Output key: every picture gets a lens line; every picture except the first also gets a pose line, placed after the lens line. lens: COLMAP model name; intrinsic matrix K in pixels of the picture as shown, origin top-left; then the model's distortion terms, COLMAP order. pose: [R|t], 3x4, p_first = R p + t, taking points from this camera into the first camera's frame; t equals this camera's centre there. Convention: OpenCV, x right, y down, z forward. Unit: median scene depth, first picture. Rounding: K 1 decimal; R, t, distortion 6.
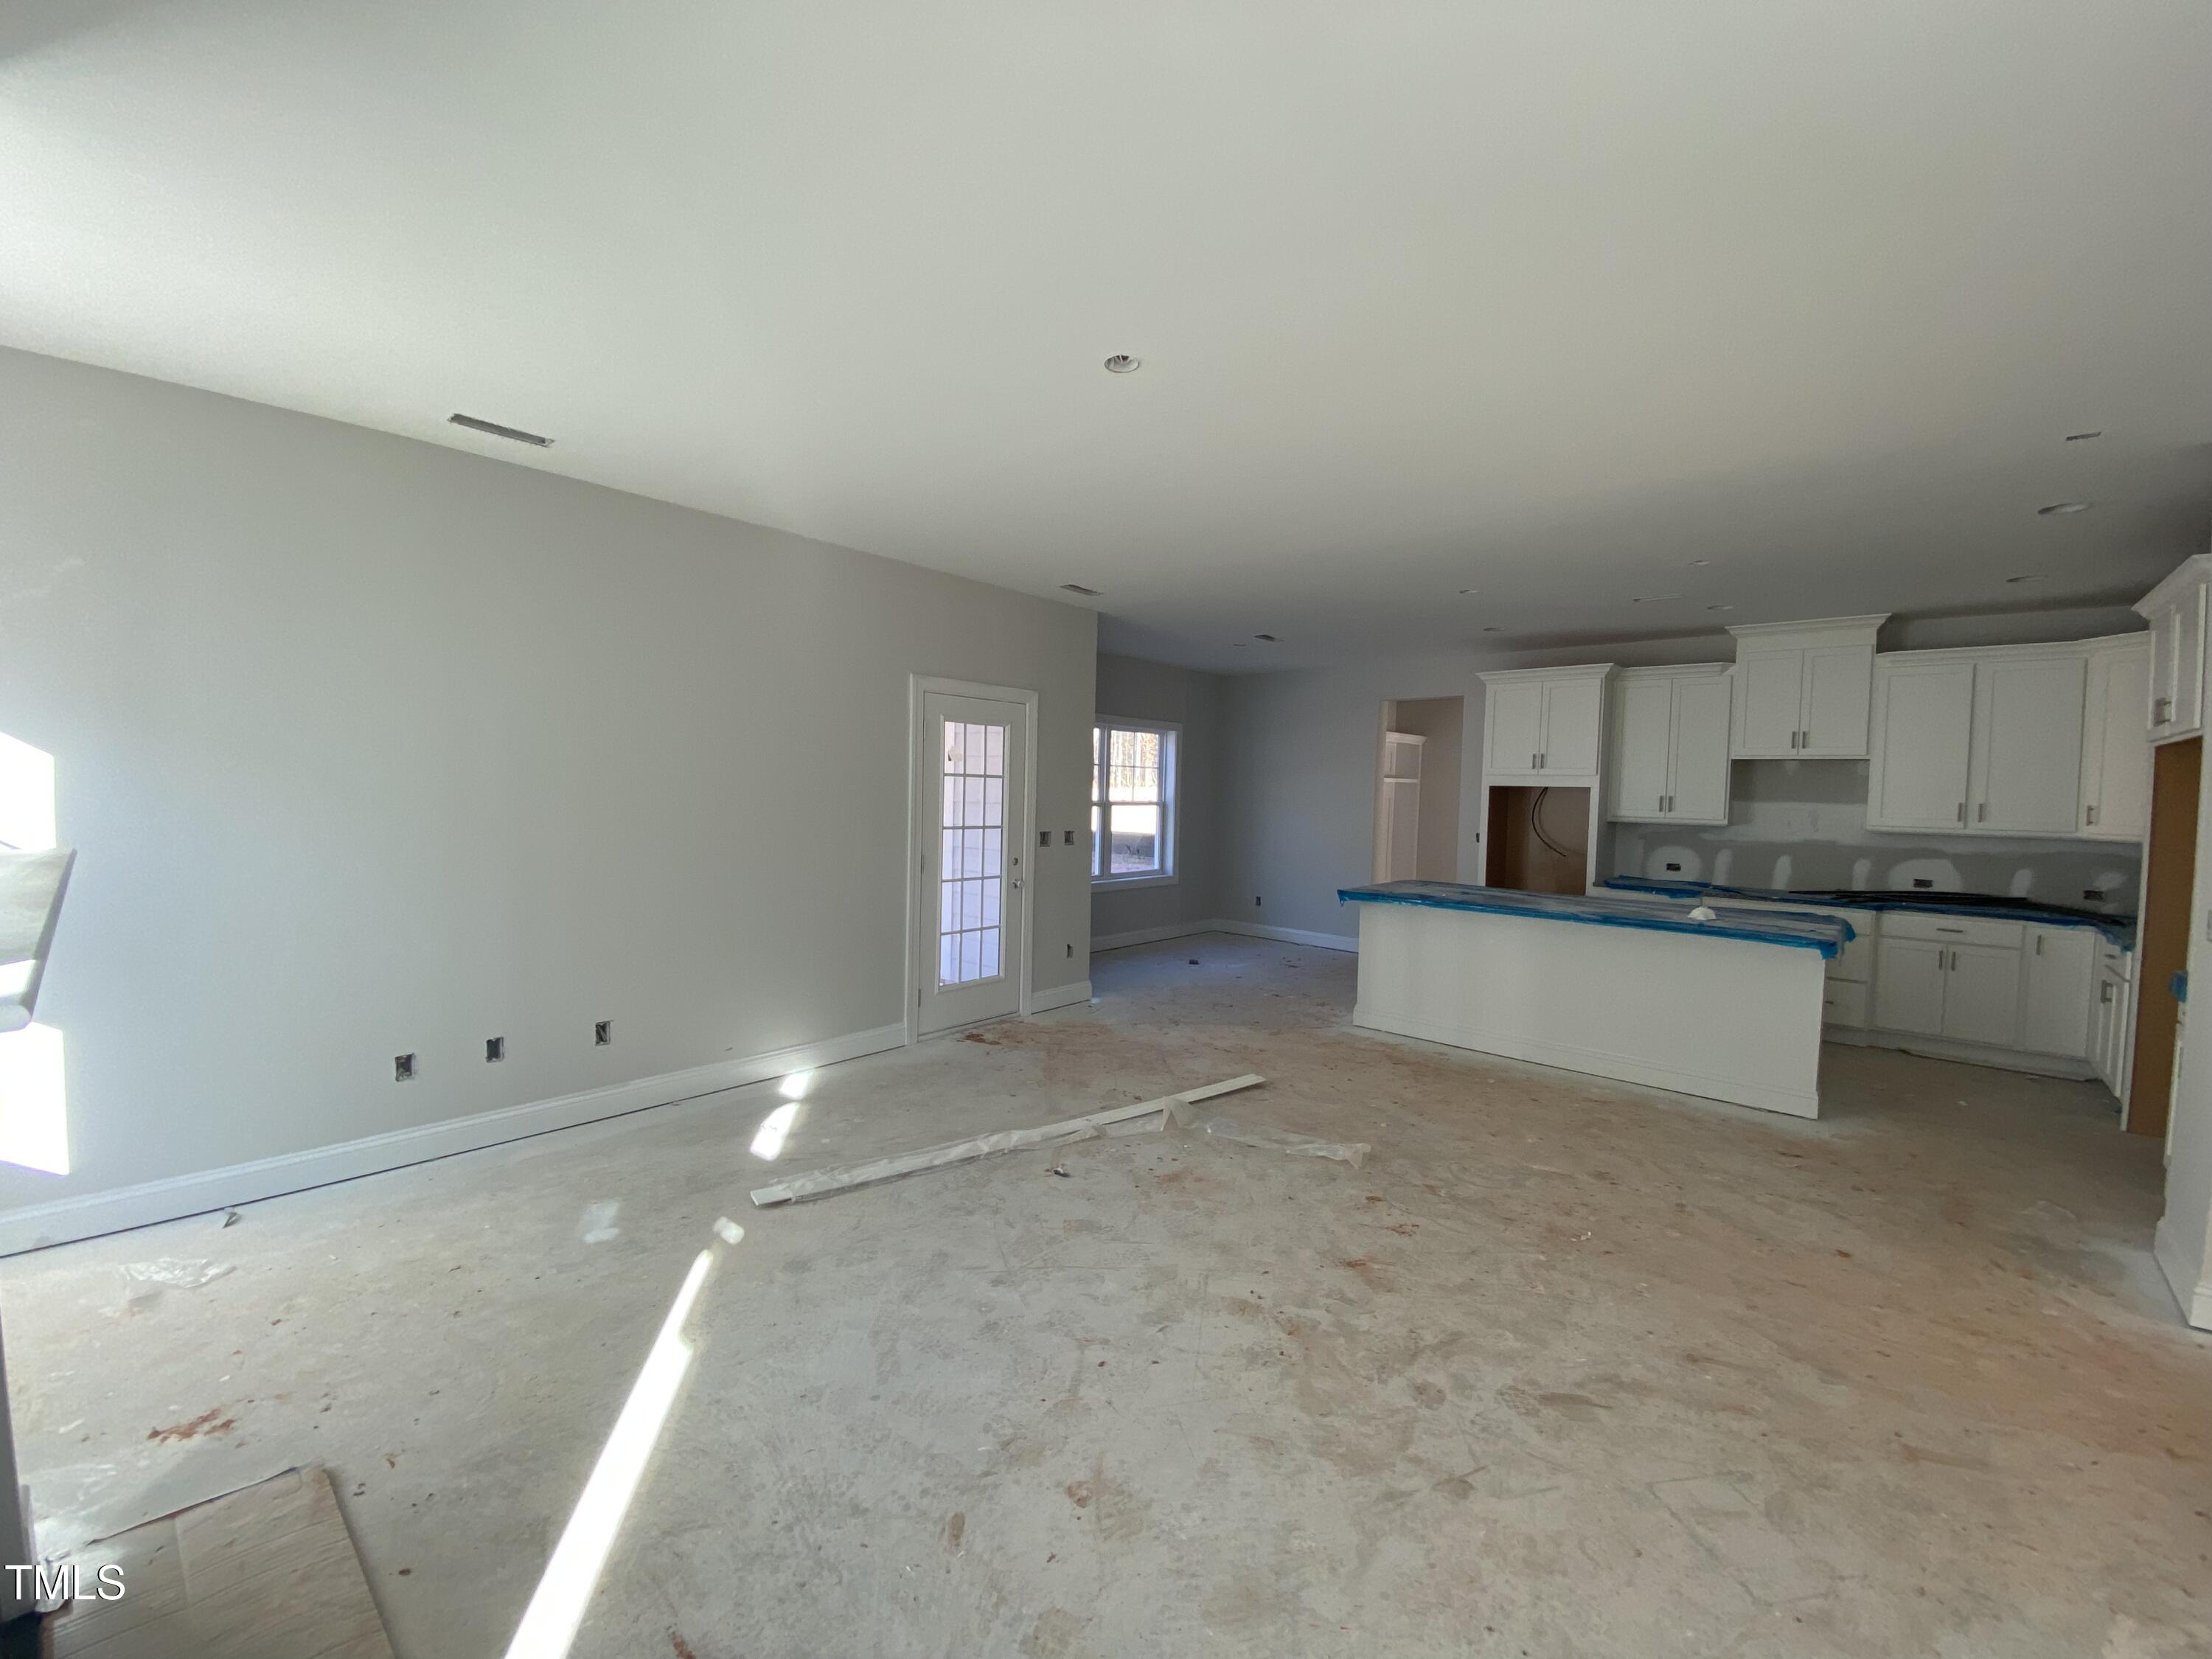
lens RADIAL K [[913.2, 0, 1091.9], [0, 913.2, 808.4], [0, 0, 1]] dist [0.007264, -0.012265]
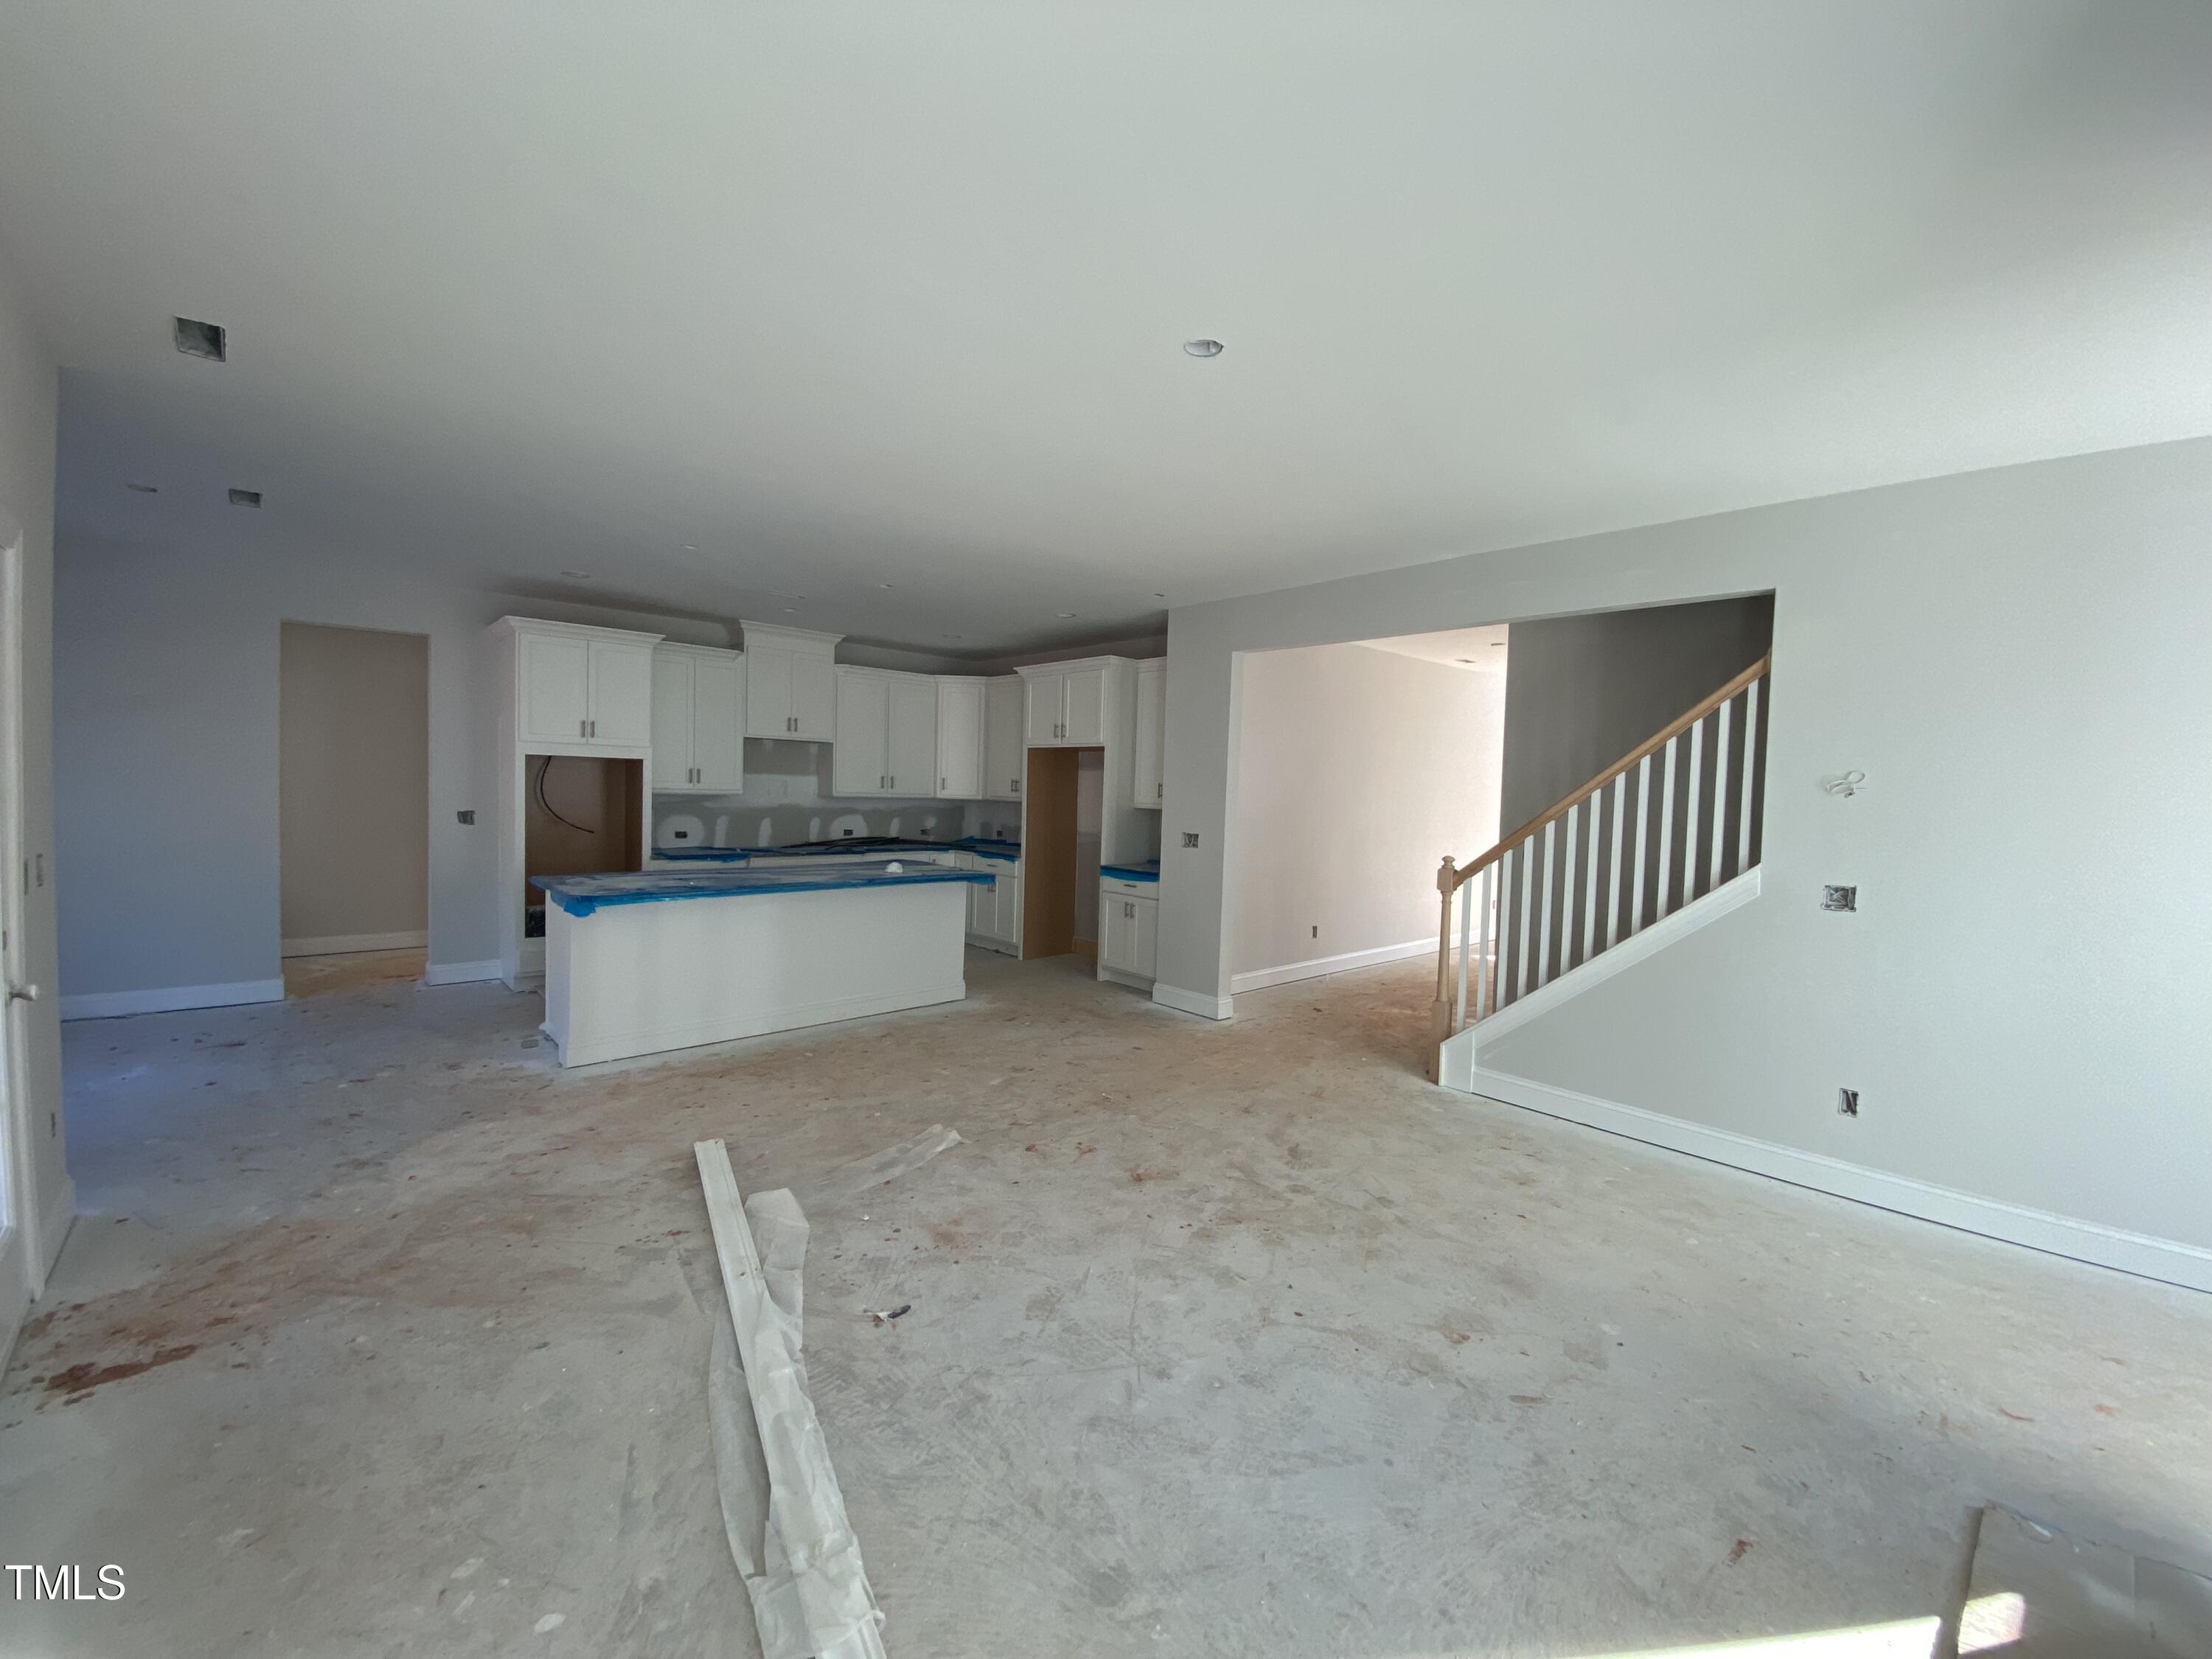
lens RADIAL K [[913.2, 0, 1115.6], [0, 913.2, 812.3], [0, 0, 1]] dist [0.007264, -0.012265]
pose [[0.082850, -0.058193, 0.994862, -0.696476], [0.000858, 0.998297, 0.058322, -0.044060], [-0.996562, -0.003978, 0.082759, 0.729404]]
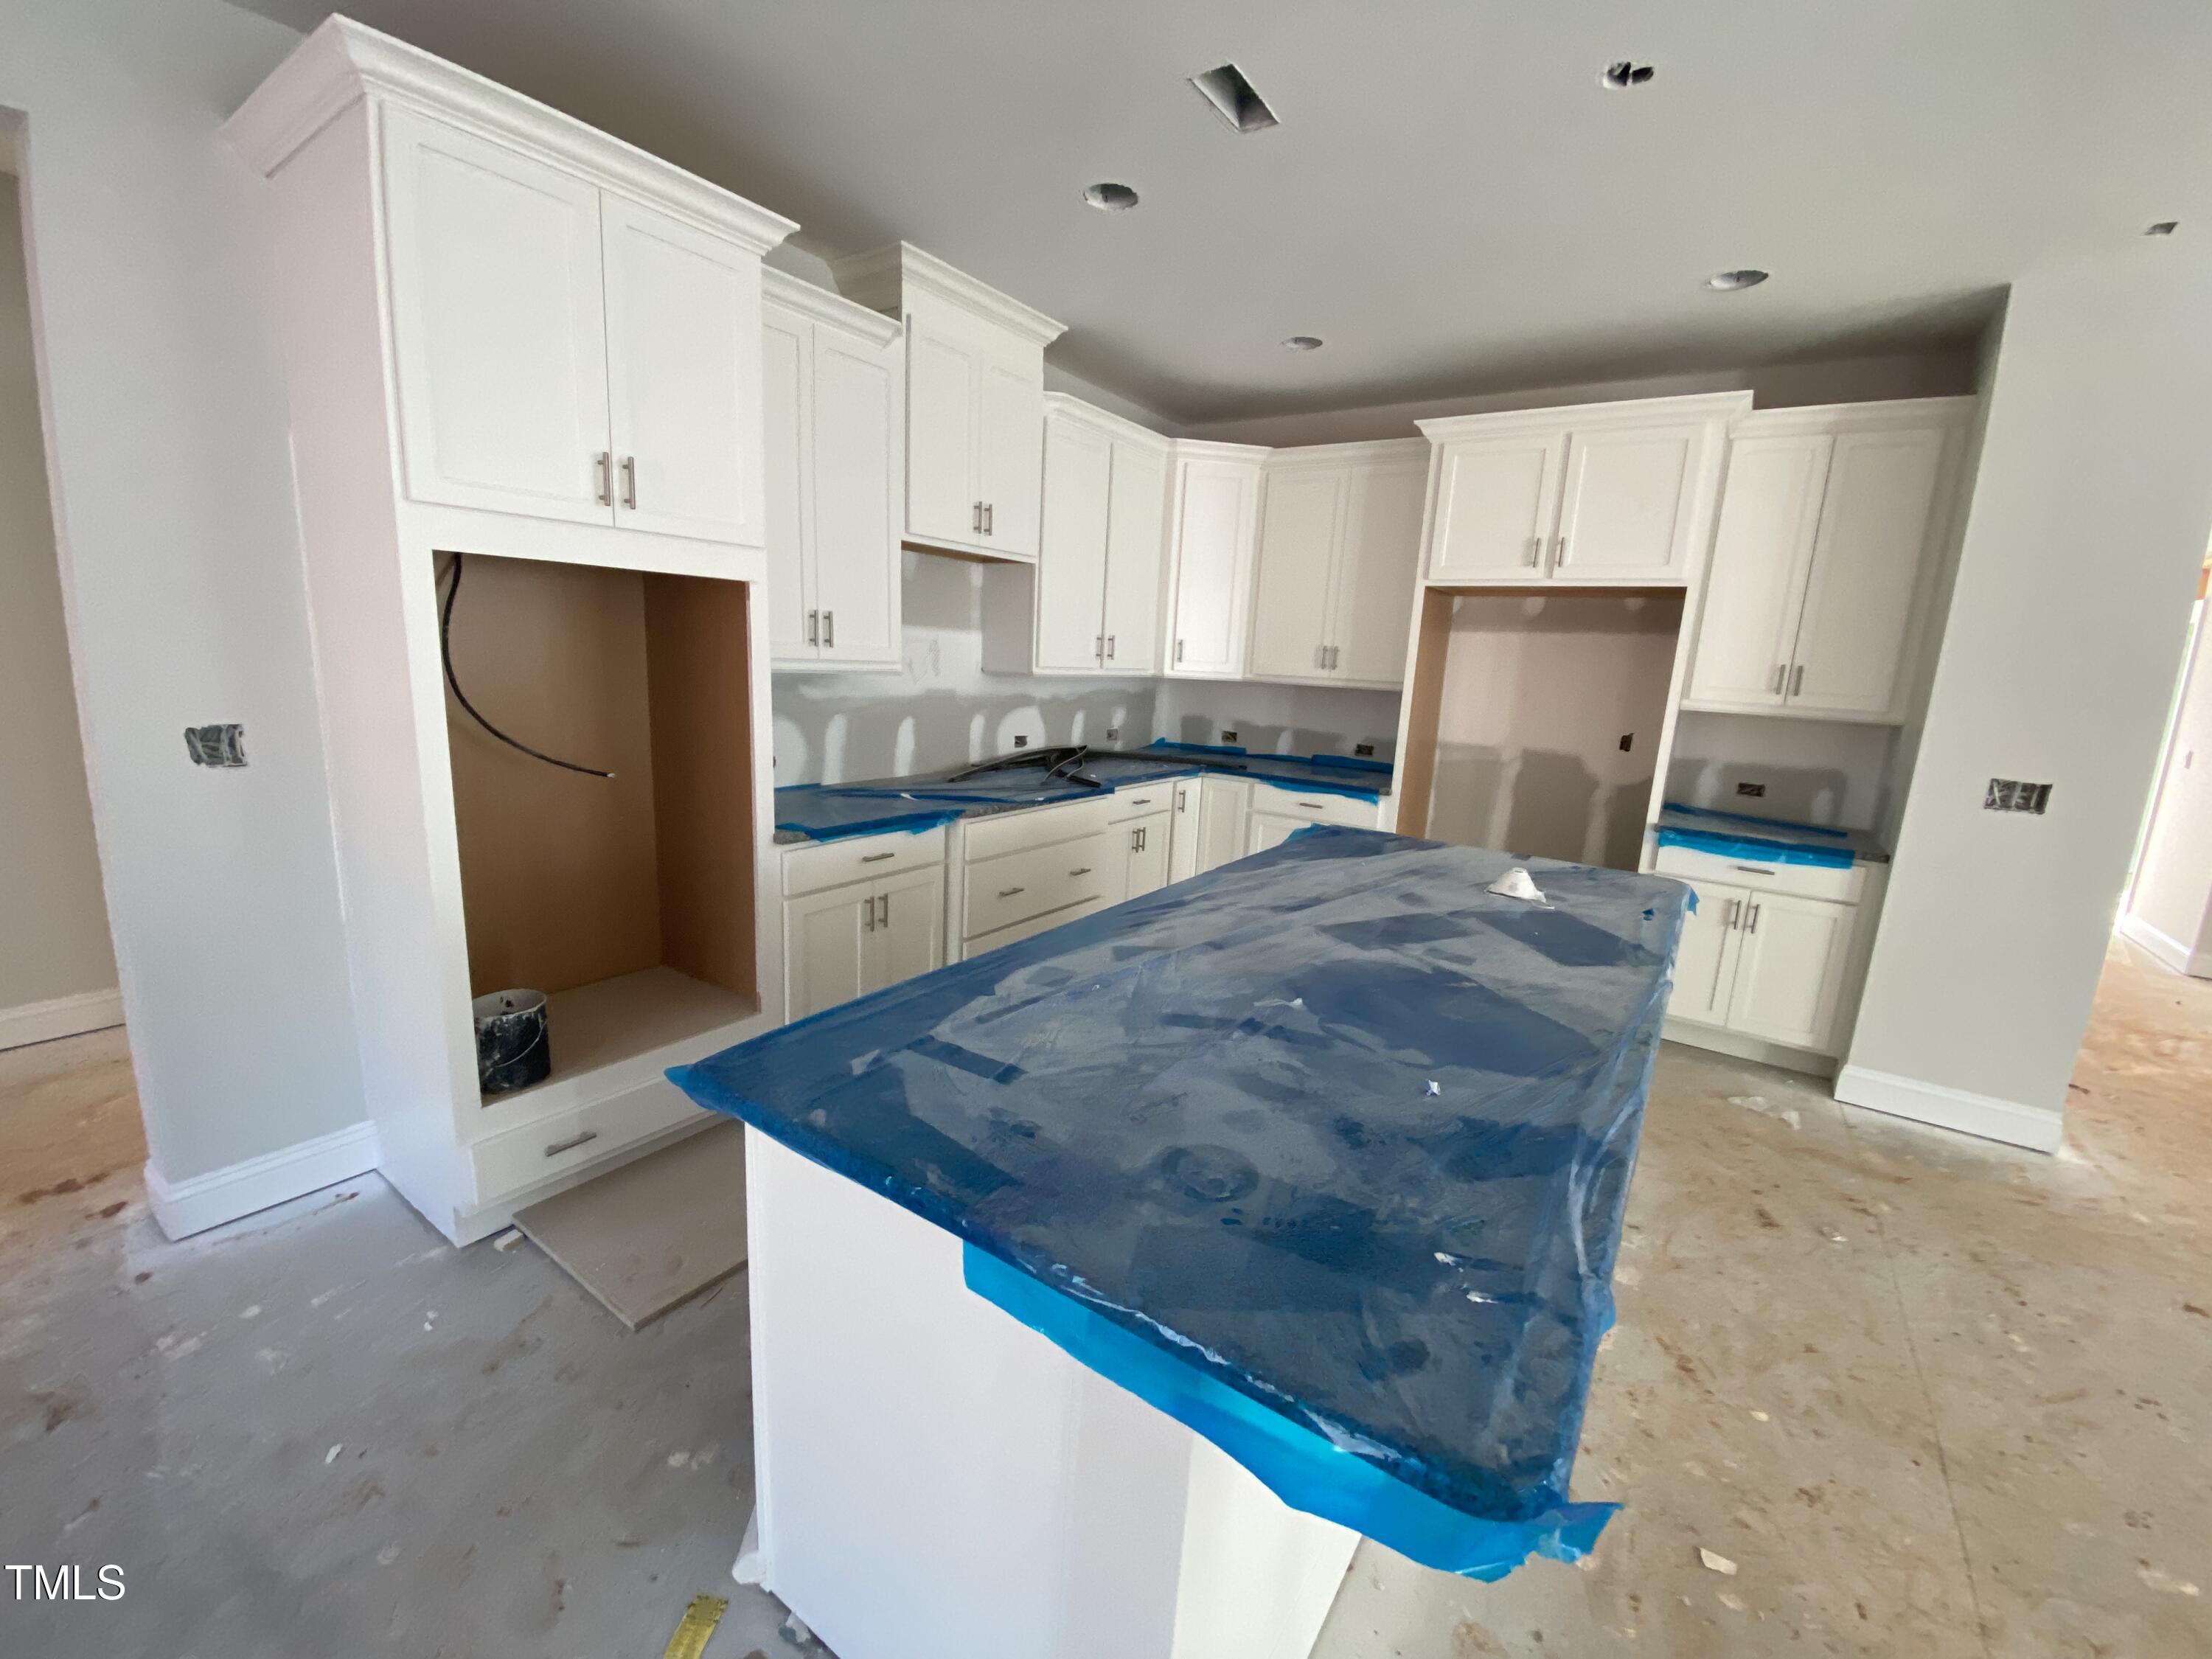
lens RADIAL K [[913.2, 0, 1093.6], [0, 913.2, 818.3], [0, 0, 1]] dist [0.007264, -0.012265]
pose [[-0.128116, -0.218928, 0.967294, 0.268732], [-0.026768, 0.975739, 0.217295, -0.028186], [-0.991398, 0.001946, -0.130868, 1.607903]]
